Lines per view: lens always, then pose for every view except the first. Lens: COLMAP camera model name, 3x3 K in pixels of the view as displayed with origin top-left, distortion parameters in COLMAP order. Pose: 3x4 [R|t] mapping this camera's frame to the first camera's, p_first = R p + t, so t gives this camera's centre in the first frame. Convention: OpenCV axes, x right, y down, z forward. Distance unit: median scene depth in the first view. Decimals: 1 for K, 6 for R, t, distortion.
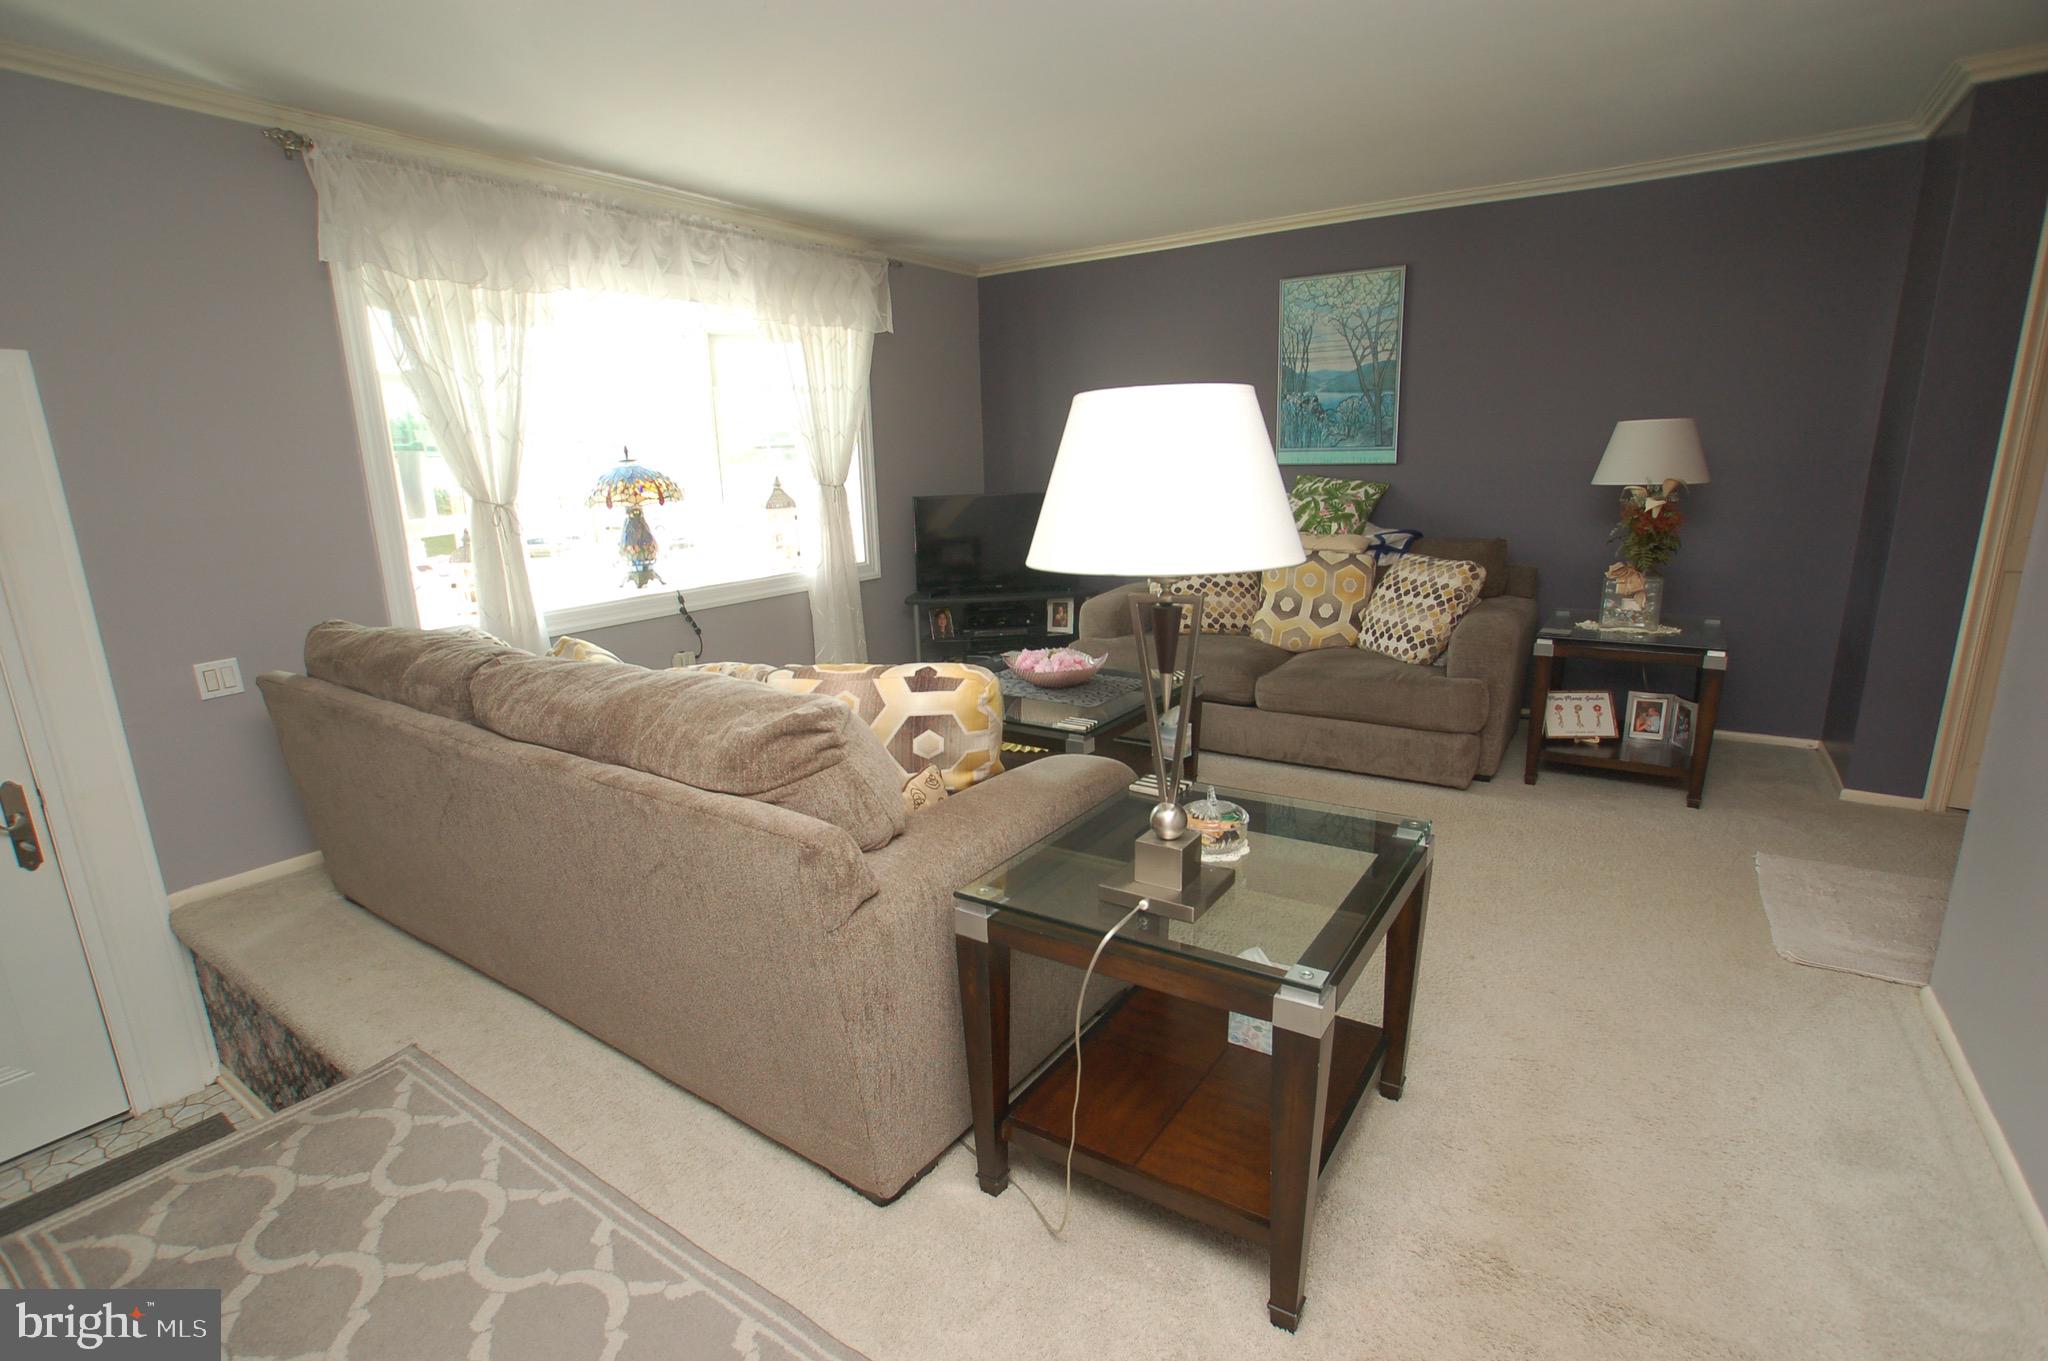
lens RADIAL K [[963.2, 0, 1015.7], [0, 963.2, 703.5], [0, 0, 1]] dist [-0.065776, 0.023483]
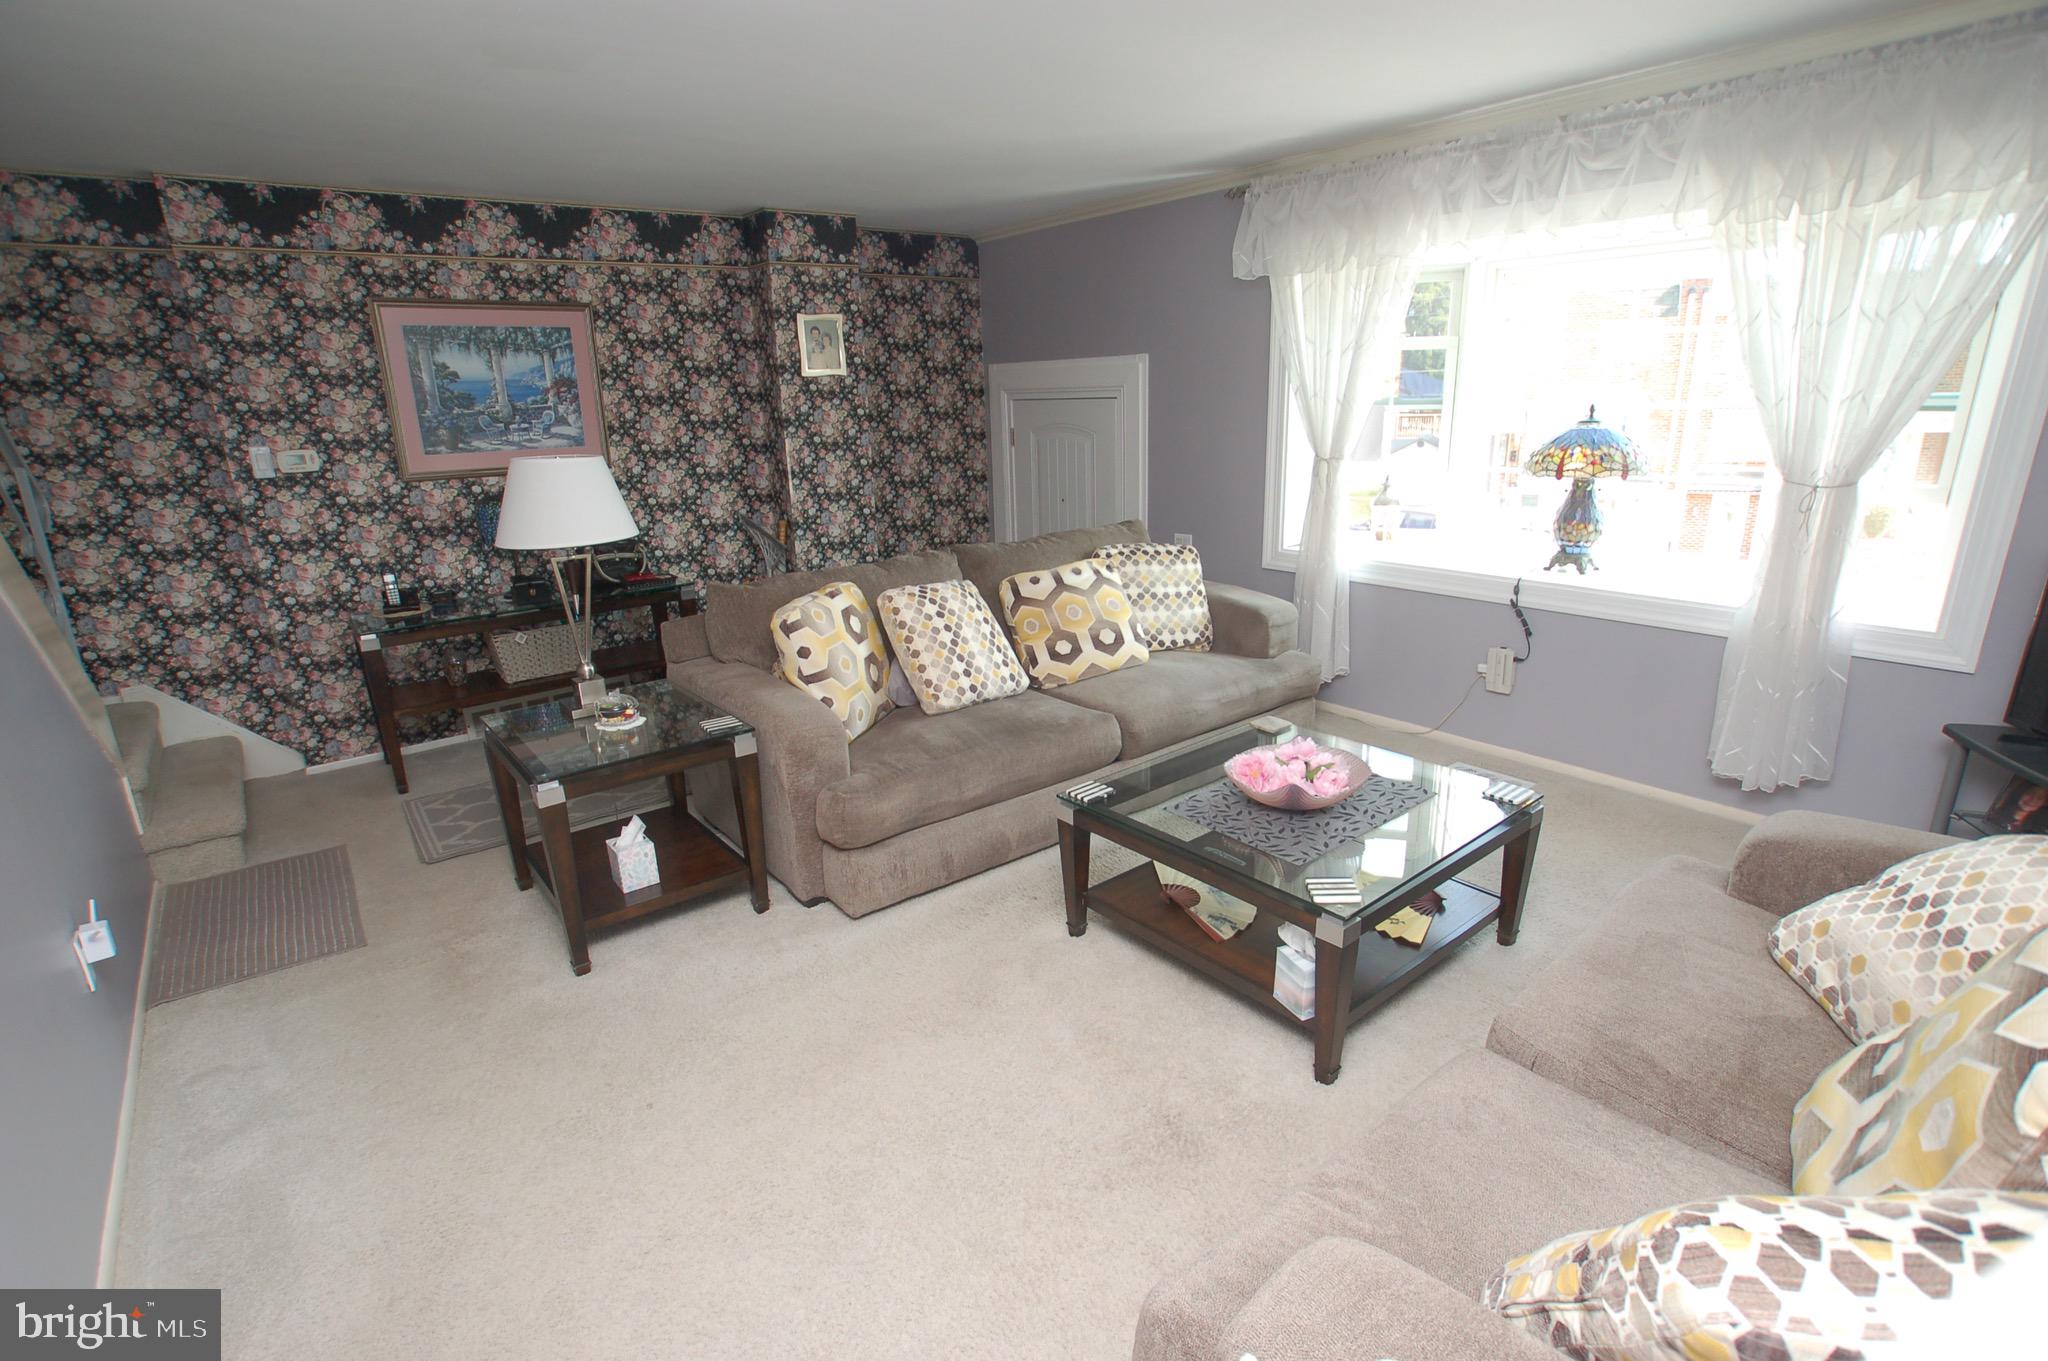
lens RADIAL K [[963.2, 0, 1015.7], [0, 963.2, 703.5], [0, 0, 1]] dist [-0.065776, 0.023483]
pose [[-0.286174, 0.332695, -0.898565, 0.548841], [-0.196131, 0.897590, 0.394798, -0.251321], [0.937890, 0.289217, -0.191615, 0.729916]]
